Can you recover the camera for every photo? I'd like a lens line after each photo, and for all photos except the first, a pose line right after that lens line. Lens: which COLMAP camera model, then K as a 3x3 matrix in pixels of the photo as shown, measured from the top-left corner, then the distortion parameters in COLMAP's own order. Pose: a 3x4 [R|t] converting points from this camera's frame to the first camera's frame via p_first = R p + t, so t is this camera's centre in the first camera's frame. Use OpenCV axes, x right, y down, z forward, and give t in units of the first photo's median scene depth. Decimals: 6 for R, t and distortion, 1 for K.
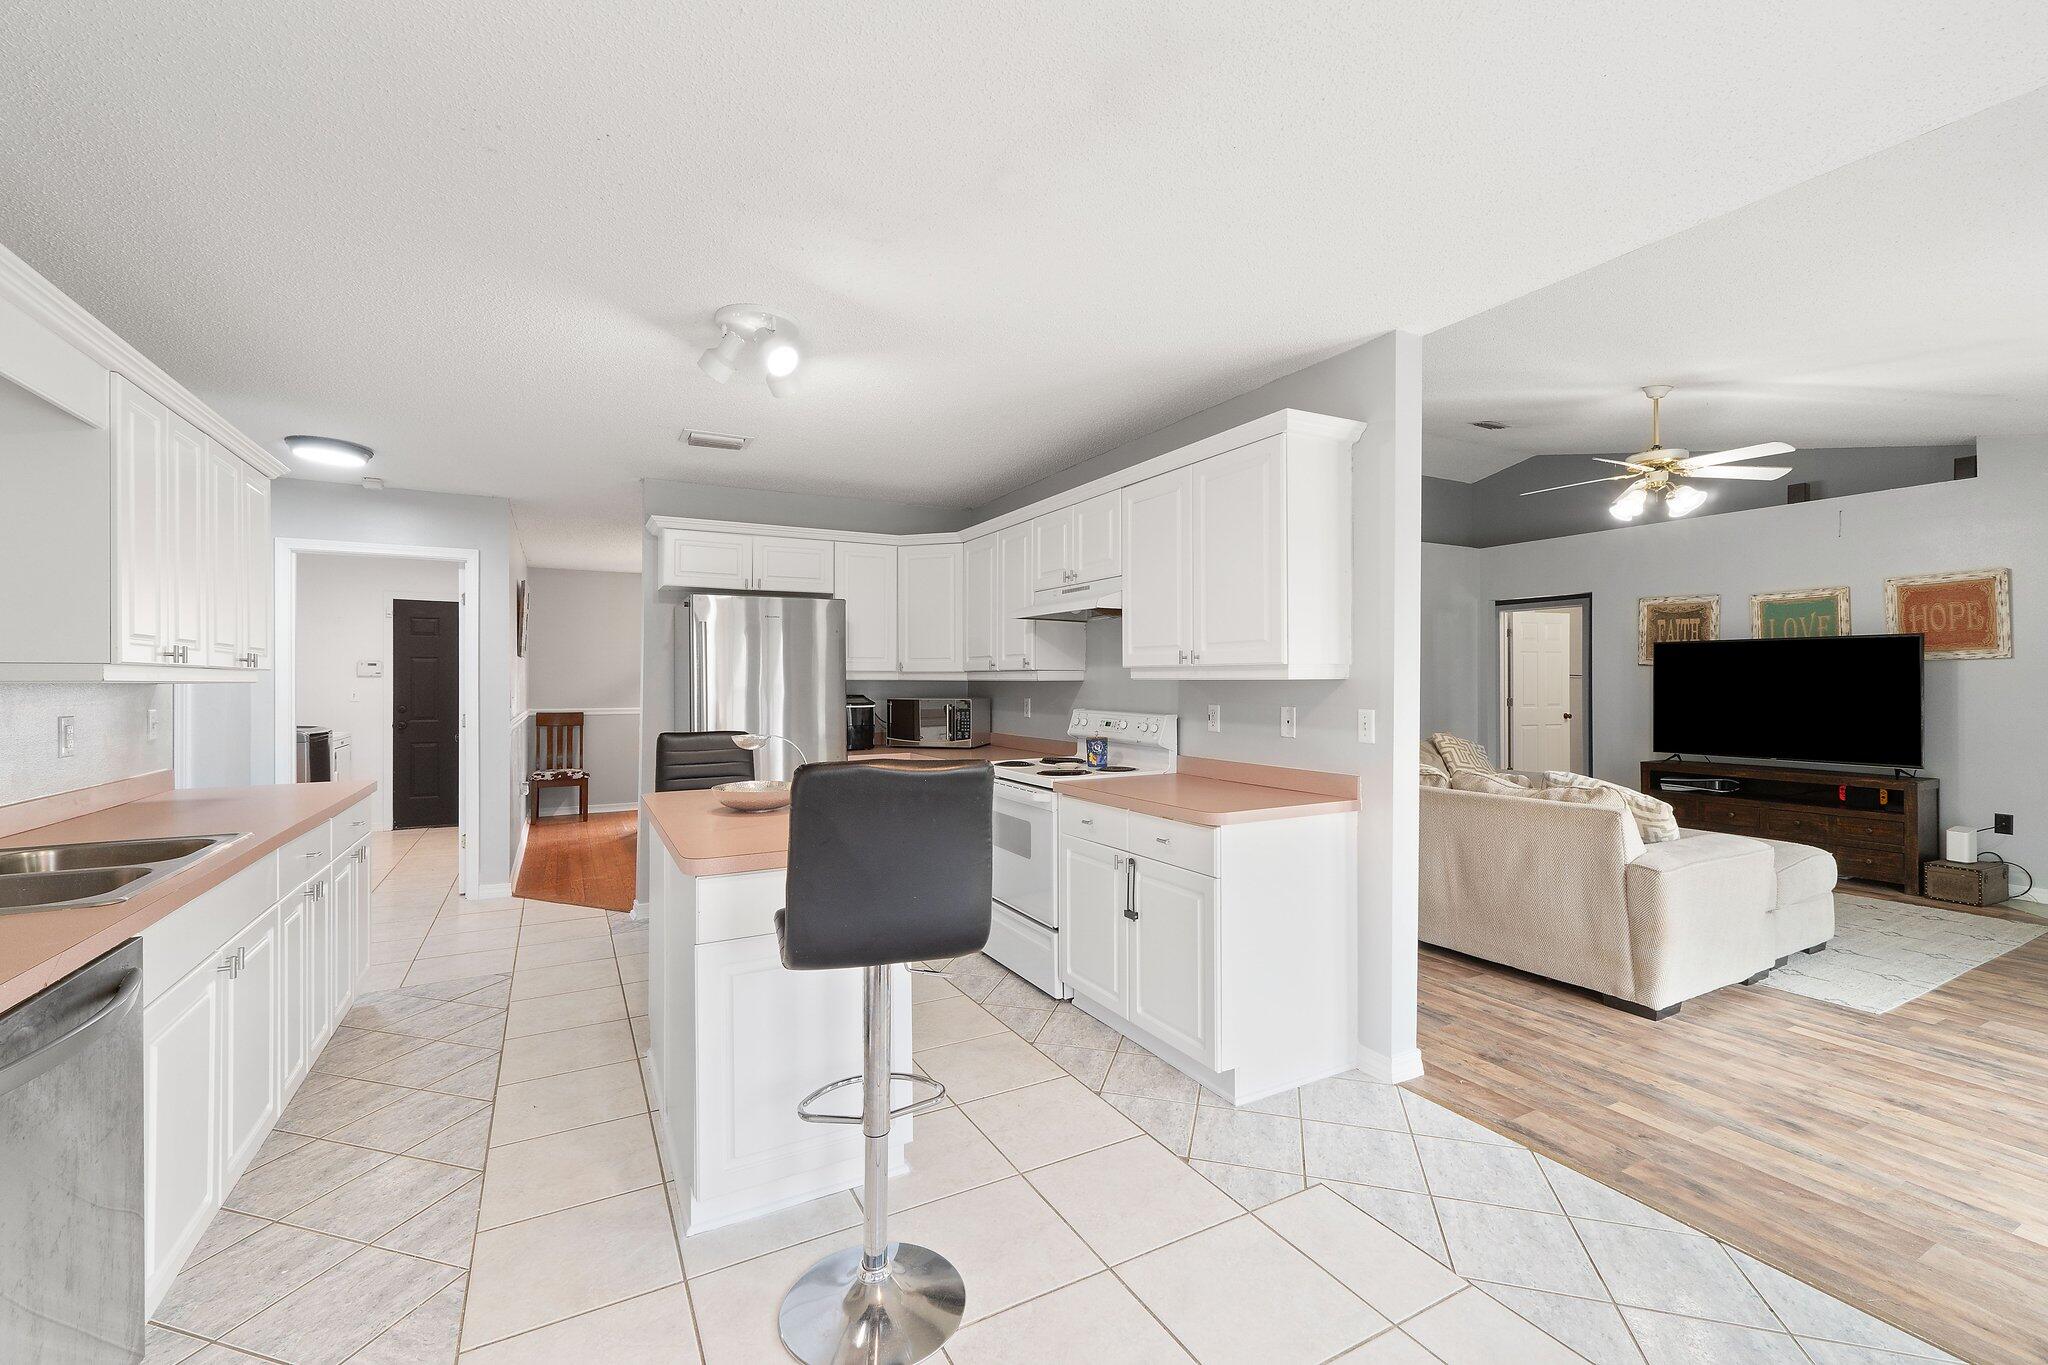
lens RADIAL K [[856.8, 0, 1018.7], [0, 856.8, 677.5], [0, 0, 1]] dist [0.007818, -0.001320]
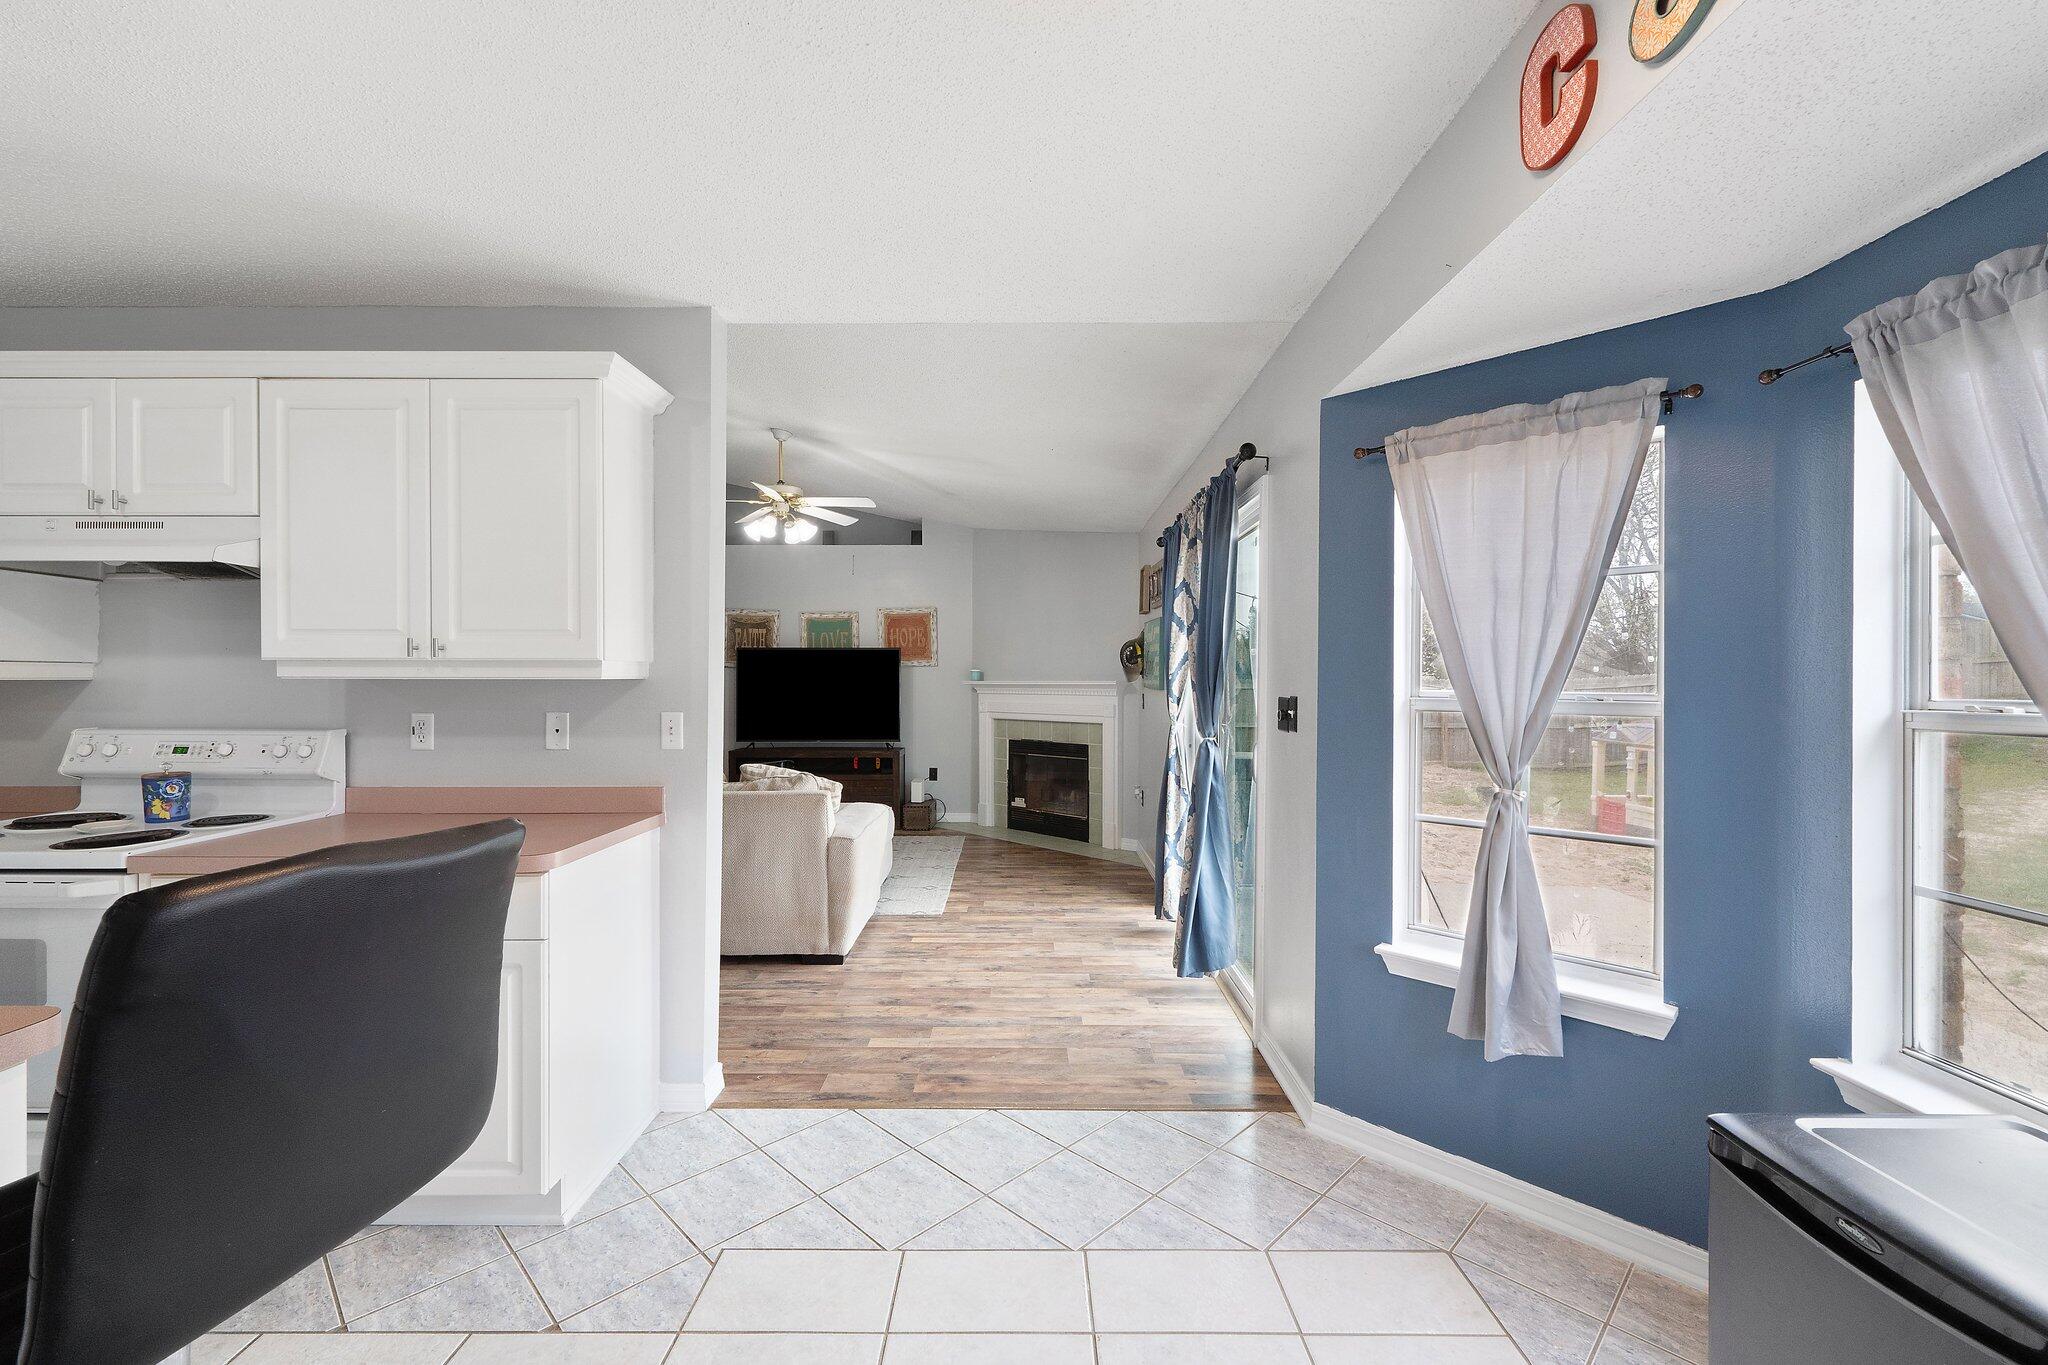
lens RADIAL K [[856.8, 0, 1025.7], [0, 856.8, 682.6], [0, 0, 1]] dist [0.007818, -0.001320]
pose [[0.476899, -0.001492, 0.878957, -0.165710], [-0.003938, 0.999985, 0.003834, 0.000685], [-0.878949, -0.005290, 0.476886, 0.184221]]
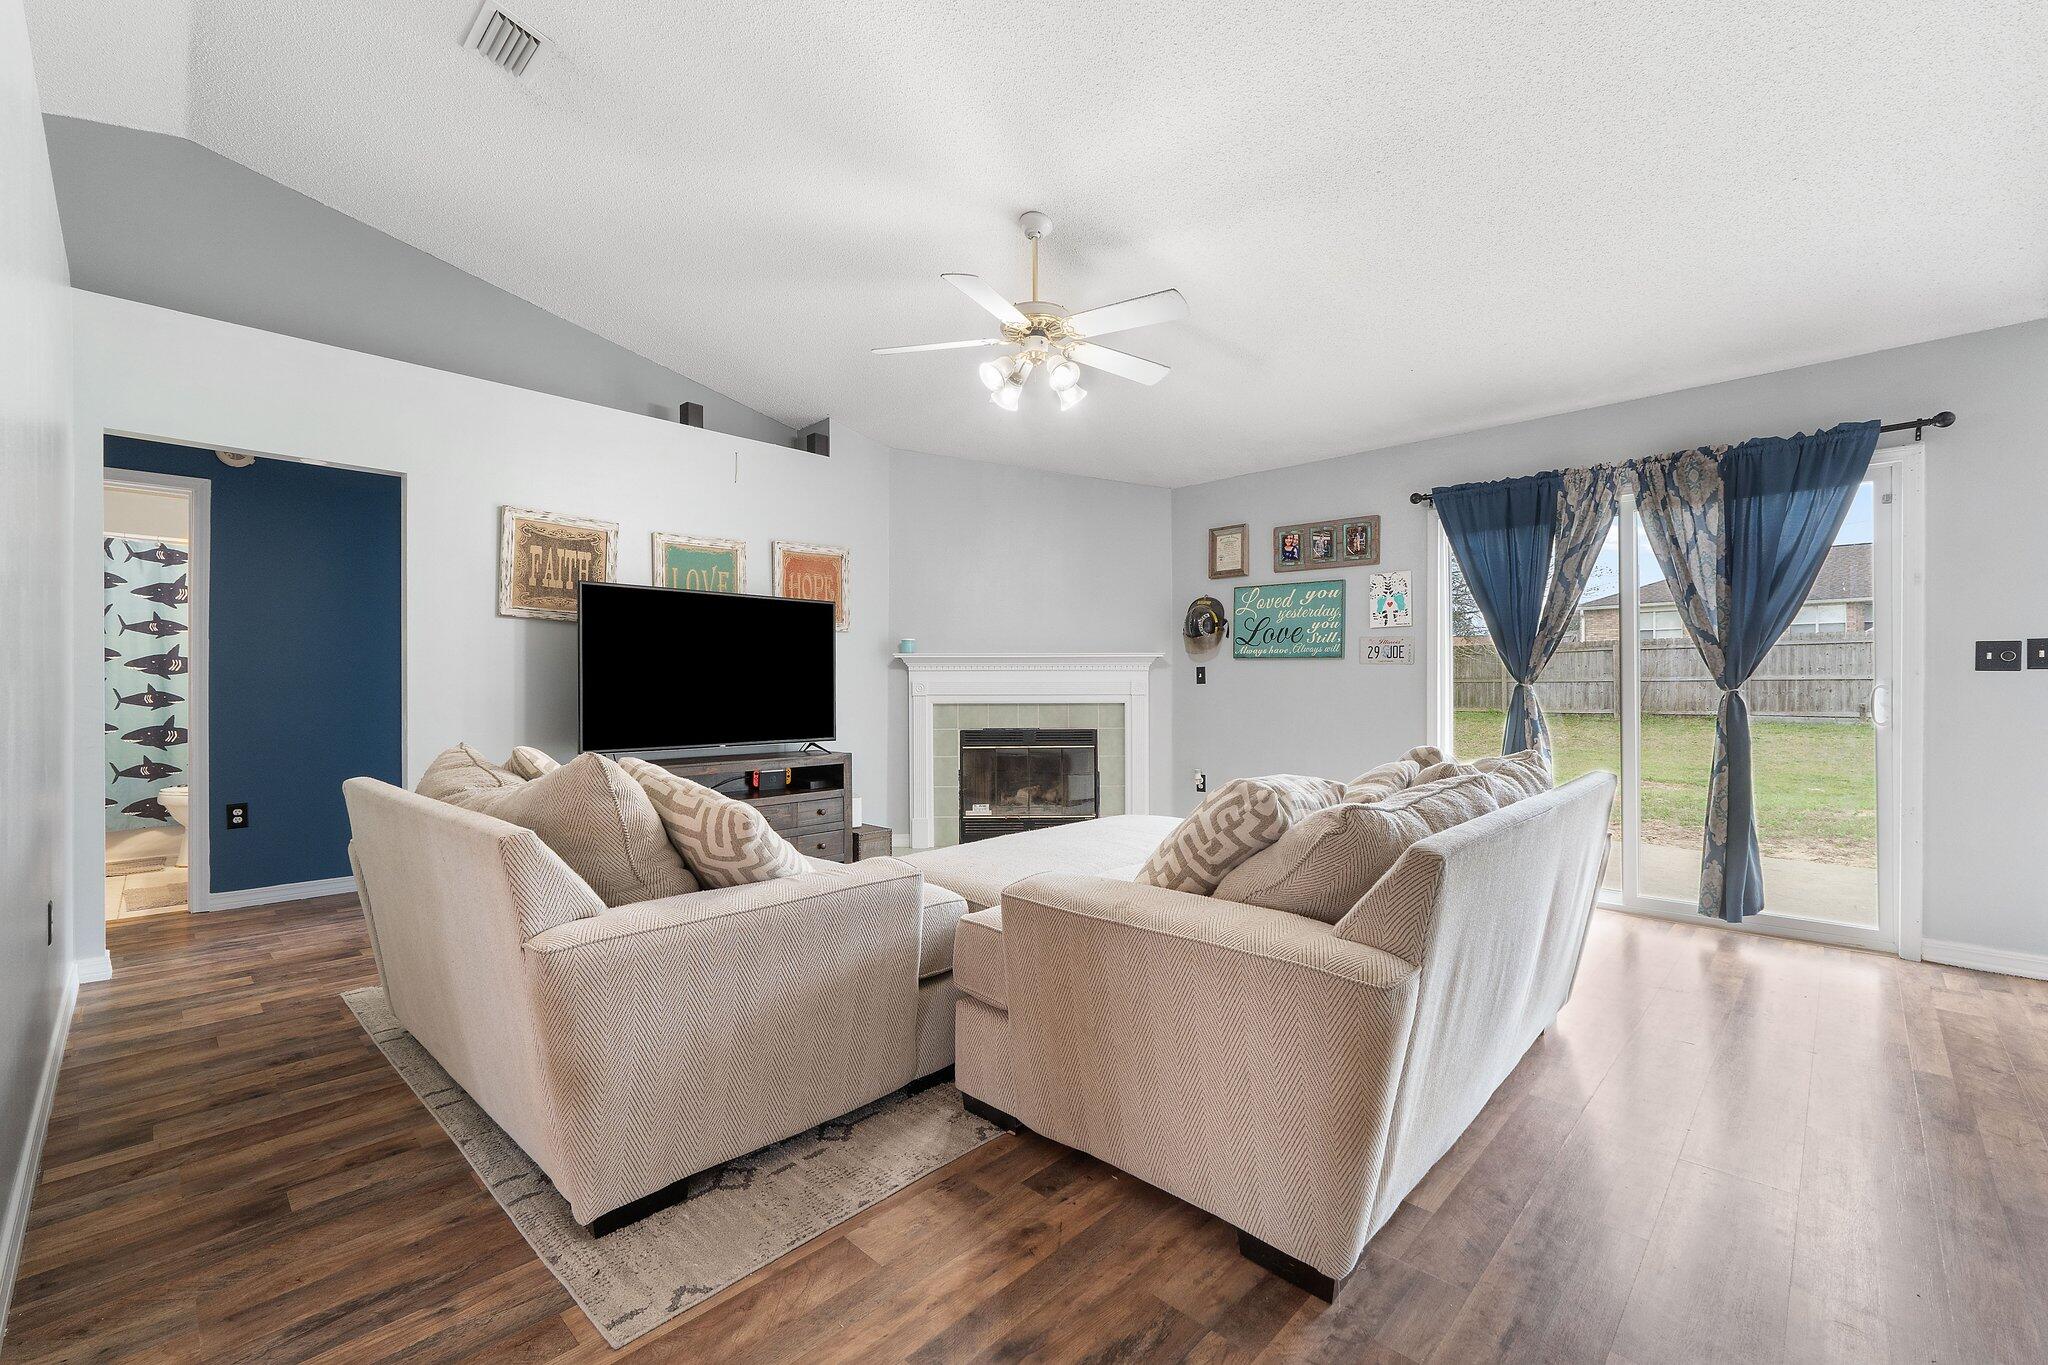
lens RADIAL K [[856.8, 0, 1030.8], [0, 856.8, 675.3], [0, 0, 1]] dist [0.007818, -0.001320]
pose [[-0.306704, 0.011342, 0.951737, 0.080263], [-0.000371, 0.999927, -0.012036, 0.062551], [-0.951805, -0.004044, -0.306678, 1.552934]]
